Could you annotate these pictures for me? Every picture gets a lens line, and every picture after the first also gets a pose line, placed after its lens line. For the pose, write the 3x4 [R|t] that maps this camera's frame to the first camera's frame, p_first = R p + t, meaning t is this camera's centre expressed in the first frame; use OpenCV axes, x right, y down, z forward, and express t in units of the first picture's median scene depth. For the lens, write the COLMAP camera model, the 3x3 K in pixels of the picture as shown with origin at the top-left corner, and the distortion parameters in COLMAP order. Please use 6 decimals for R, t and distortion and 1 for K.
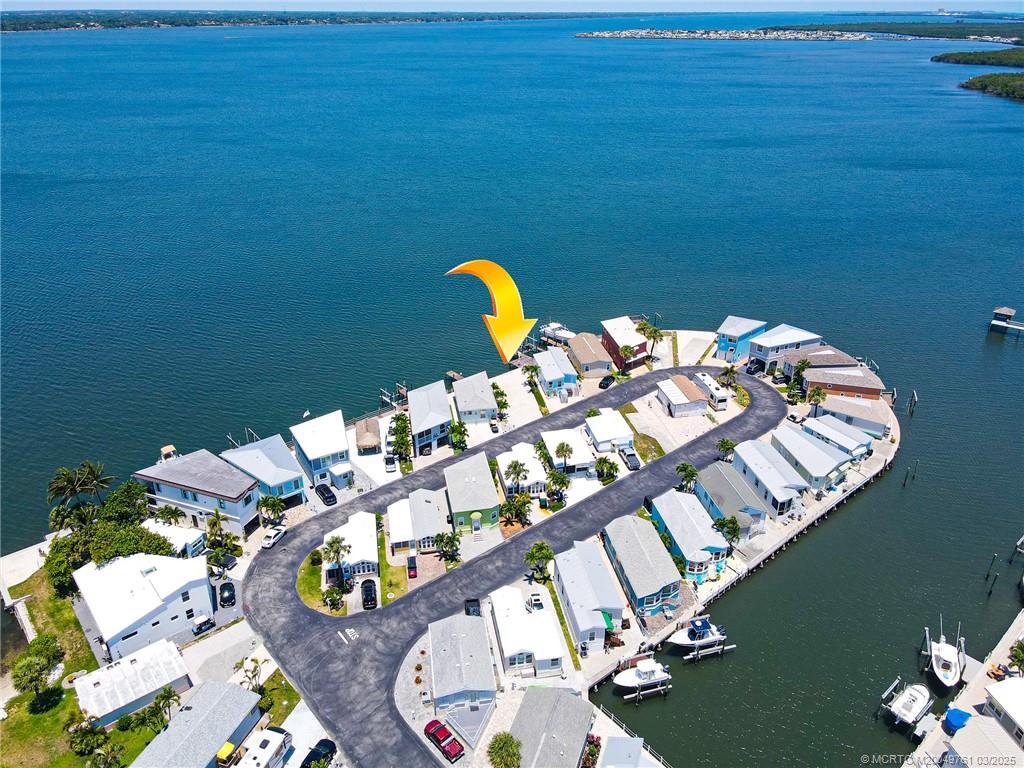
lens RADIAL K [[749.5, 0, 516.4], [0, 749.5, 388.6], [0, 0, 1]] dist [0.018556, 0.006022]
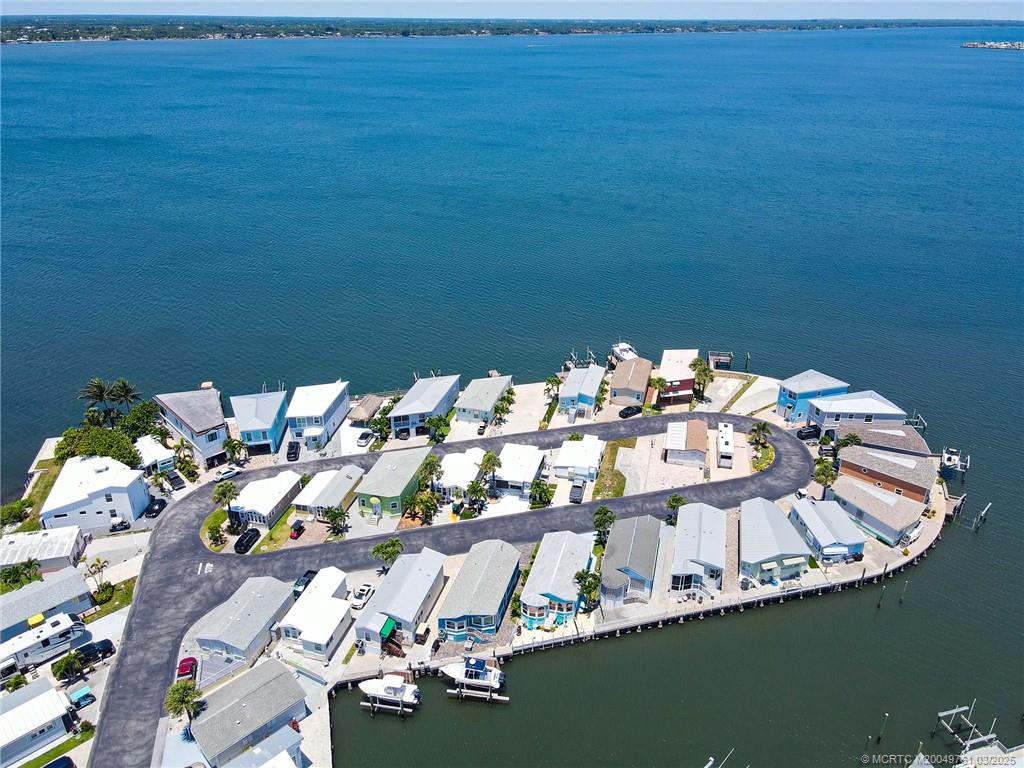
lens RADIAL K [[749.5, 0, 515.2], [0, 749.5, 381.4], [0, 0, 1]] dist [0.018556, 0.006022]
pose [[0.900218, 0.192898, -0.390382, 0.433071], [-0.199180, 0.979650, 0.024763, -0.050234], [0.387214, 0.055464, 0.920320, 0.092226]]
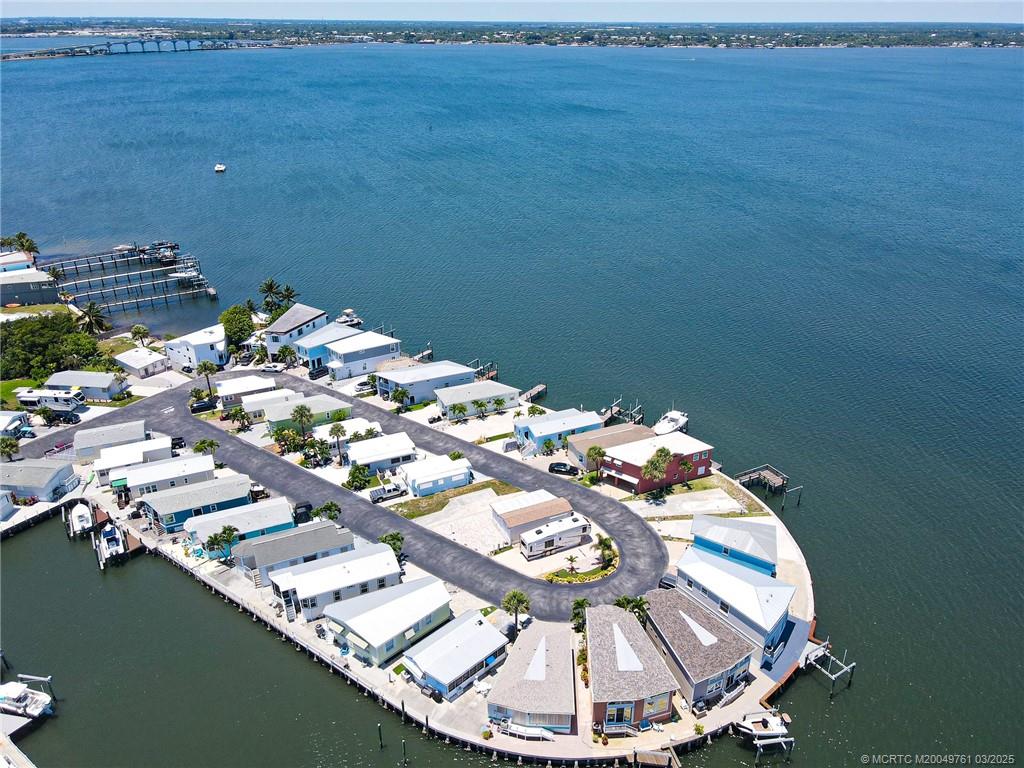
lens RADIAL K [[749.5, 0, 513.9], [0, 749.5, 380.1], [0, 0, 1]] dist [0.018556, 0.006022]
pose [[0.230806, 0.421696, -0.876870, 0.979703], [-0.443406, 0.847771, 0.290990, -0.382675], [0.866095, 0.321647, 0.382653, 0.746166]]
